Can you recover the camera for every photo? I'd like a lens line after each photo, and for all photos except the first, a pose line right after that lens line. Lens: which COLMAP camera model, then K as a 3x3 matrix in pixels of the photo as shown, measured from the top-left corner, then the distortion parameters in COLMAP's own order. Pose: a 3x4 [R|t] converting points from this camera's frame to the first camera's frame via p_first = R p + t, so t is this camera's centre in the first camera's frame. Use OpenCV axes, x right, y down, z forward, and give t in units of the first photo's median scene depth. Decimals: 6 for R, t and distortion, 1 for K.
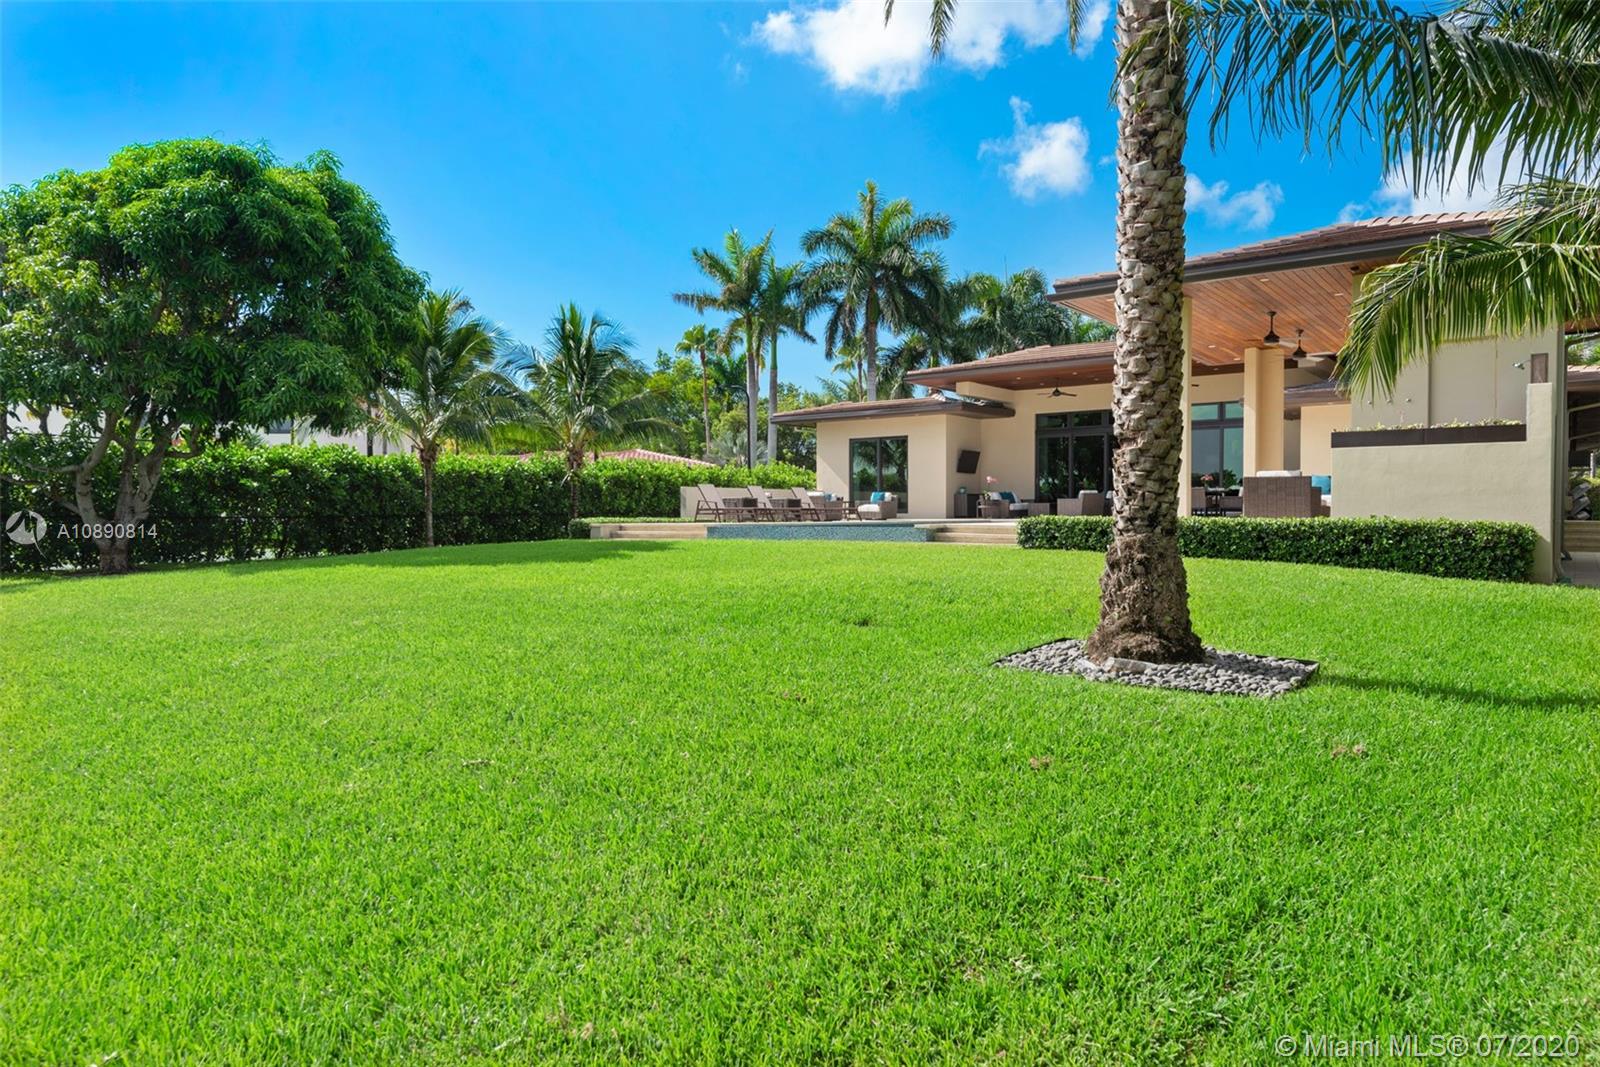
lens RADIAL K [[1133.3, 0, 800.0], [0, 1133.3, 533.5], [0, 0, 1]] dist [-0.039999, 0.001171]
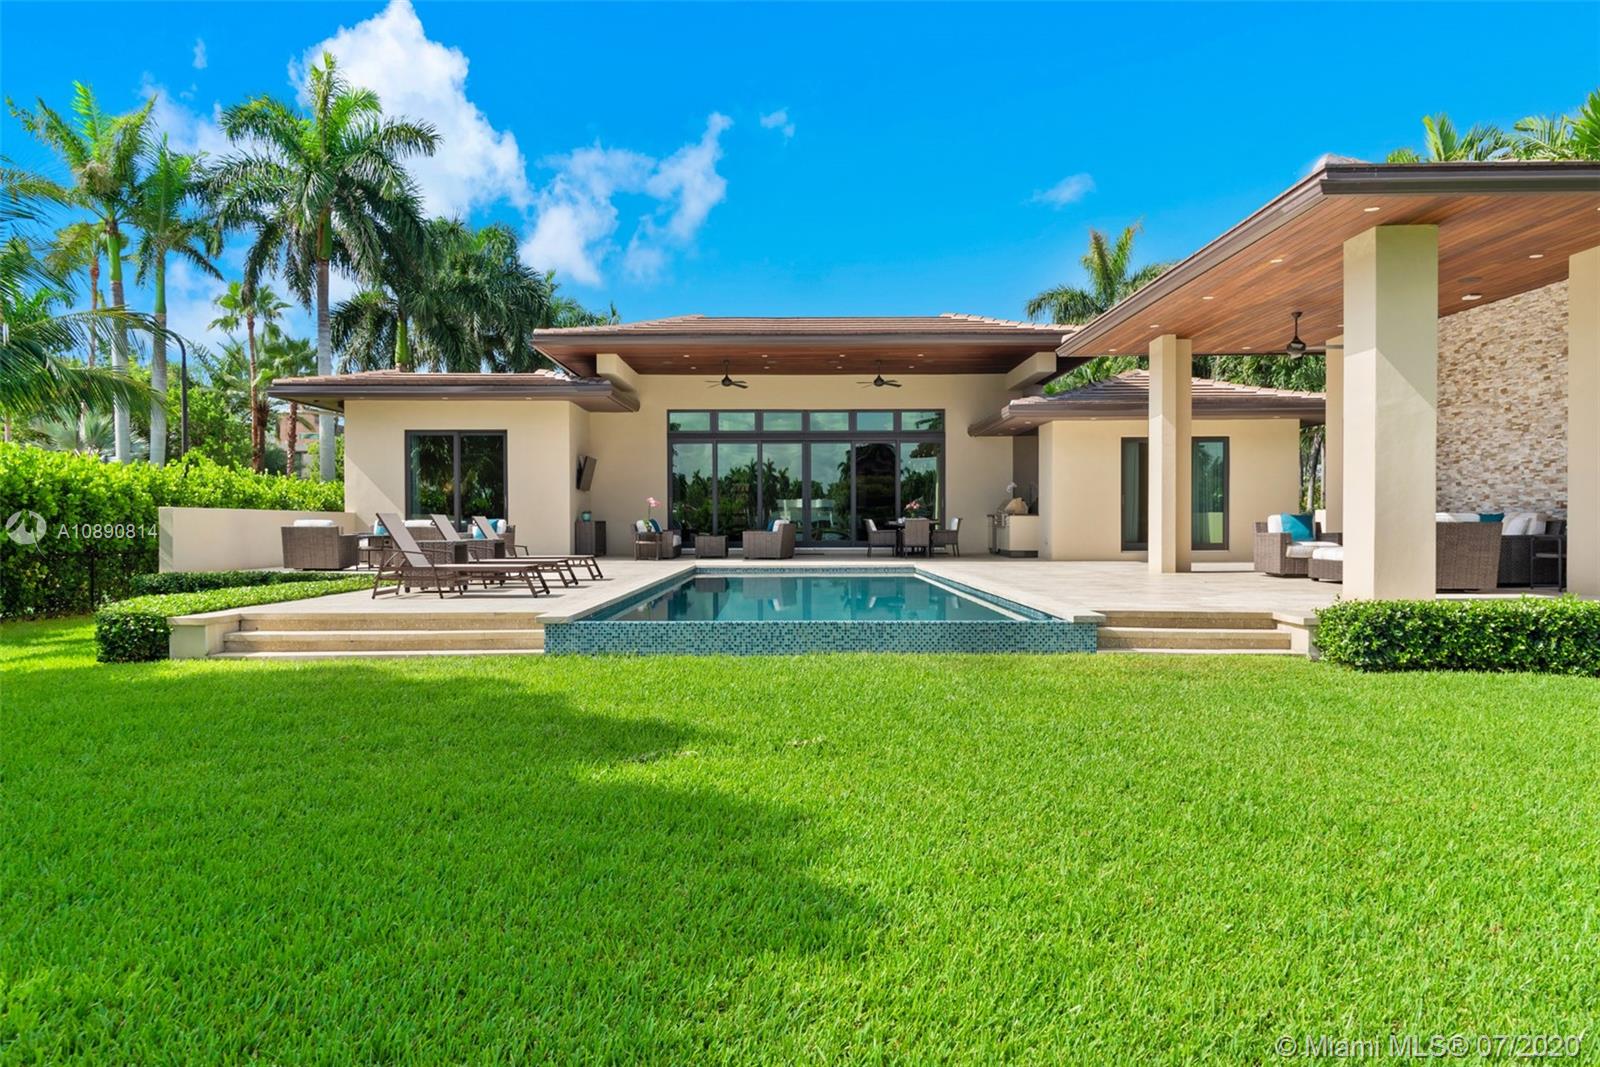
lens RADIAL K [[1133.3, 0, 800.0], [0, 1133.3, 533.5], [0, 0, 1]] dist [-0.039999, 0.001171]
pose [[0.781916, 0.001063, 0.623383, -0.134358], [0.002184, 0.999988, -0.004444, -0.018592], [-0.623380, 0.004836, 0.781904, 0.298033]]
